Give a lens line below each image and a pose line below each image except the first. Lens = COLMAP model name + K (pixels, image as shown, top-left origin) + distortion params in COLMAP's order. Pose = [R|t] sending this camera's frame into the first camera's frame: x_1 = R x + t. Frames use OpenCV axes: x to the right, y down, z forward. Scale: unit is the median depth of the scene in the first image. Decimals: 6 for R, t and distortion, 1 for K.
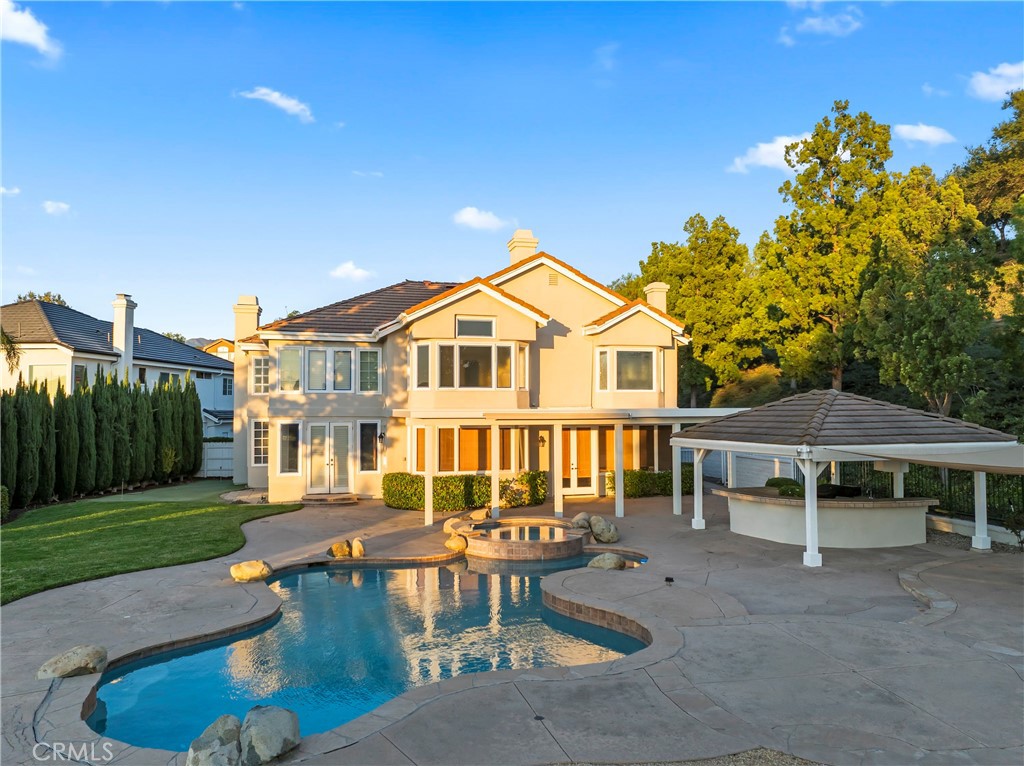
lens RADIAL K [[721.0, 0, 512.0], [0, 721.0, 383.0], [0, 0, 1]] dist [-0.039489, -0.000368]
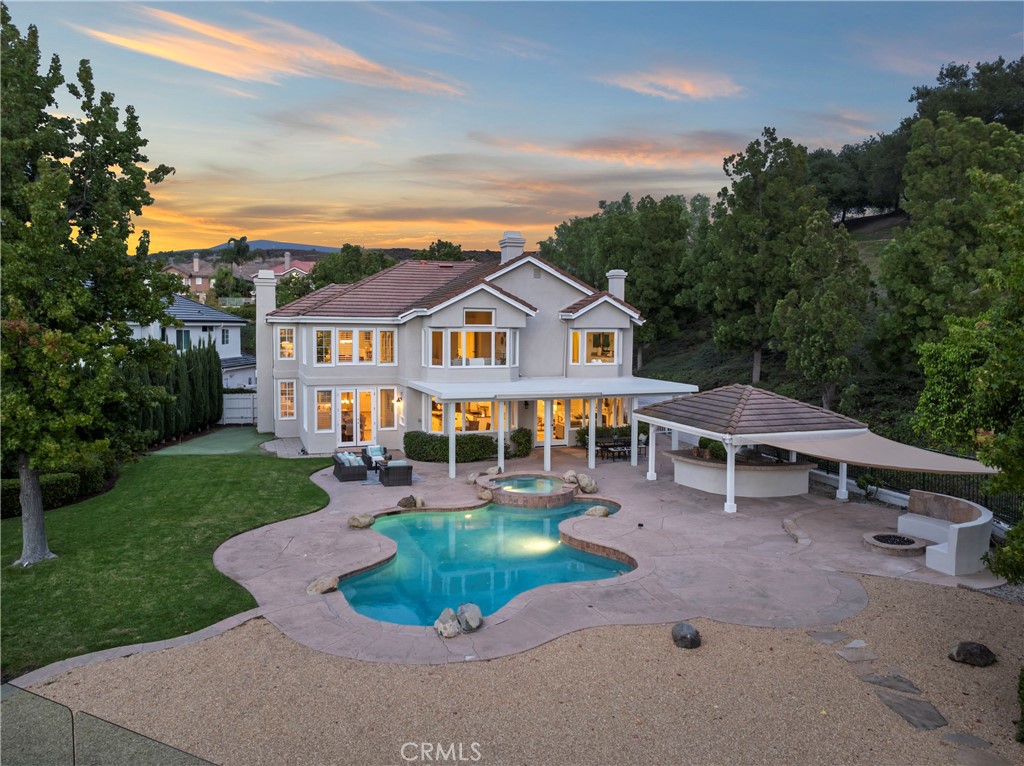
lens RADIAL K [[732.5, 0, 507.8], [0, 732.5, 350.2], [0, 0, 1]] dist [-0.036450, -0.000445]
pose [[0.996265, 0.008297, 0.085954, -0.111426], [-0.014690, 0.997149, 0.074012, -0.117151], [-0.085094, -0.074998, 0.993546, -0.283563]]
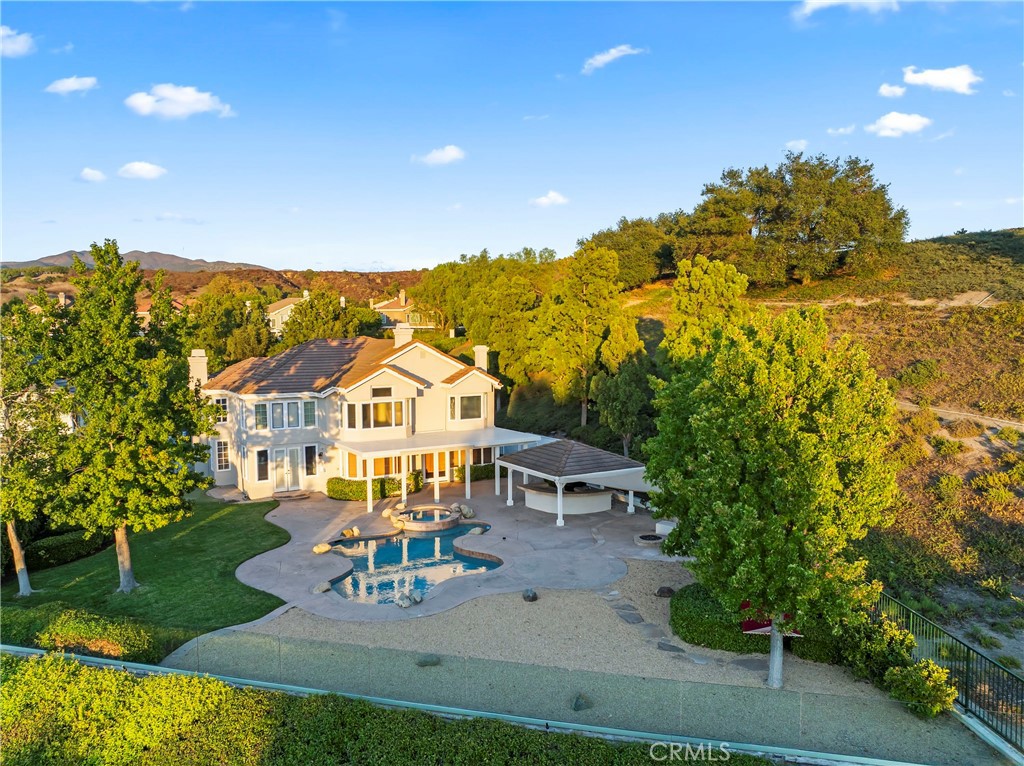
lens RADIAL K [[723.0, 0, 512.0], [0, 723.0, 383.0], [0, 0, 1]] dist [-0.035947, -0.004957]
pose [[0.958930, -0.020745, 0.282884, -0.241441], [-0.007652, 0.995067, 0.098912, -0.272456], [-0.283540, -0.097014, 0.954040, -0.720847]]
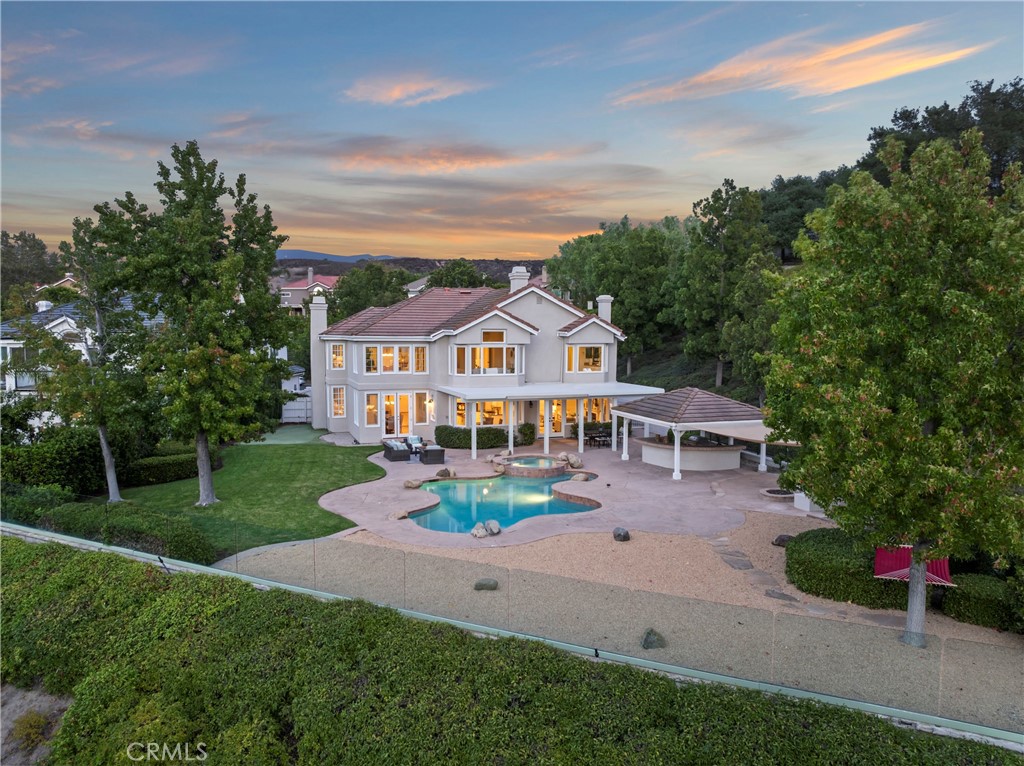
lens RADIAL K [[730.1, 0, 512.0], [0, 730.1, 383.0], [0, 0, 1]] dist [-0.040707, 0.007832]
pose [[0.996891, 0.001052, 0.078786, -0.139249], [-0.009697, 0.993948, 0.109425, -0.153941], [-0.078194, -0.109849, 0.990868, -0.637158]]
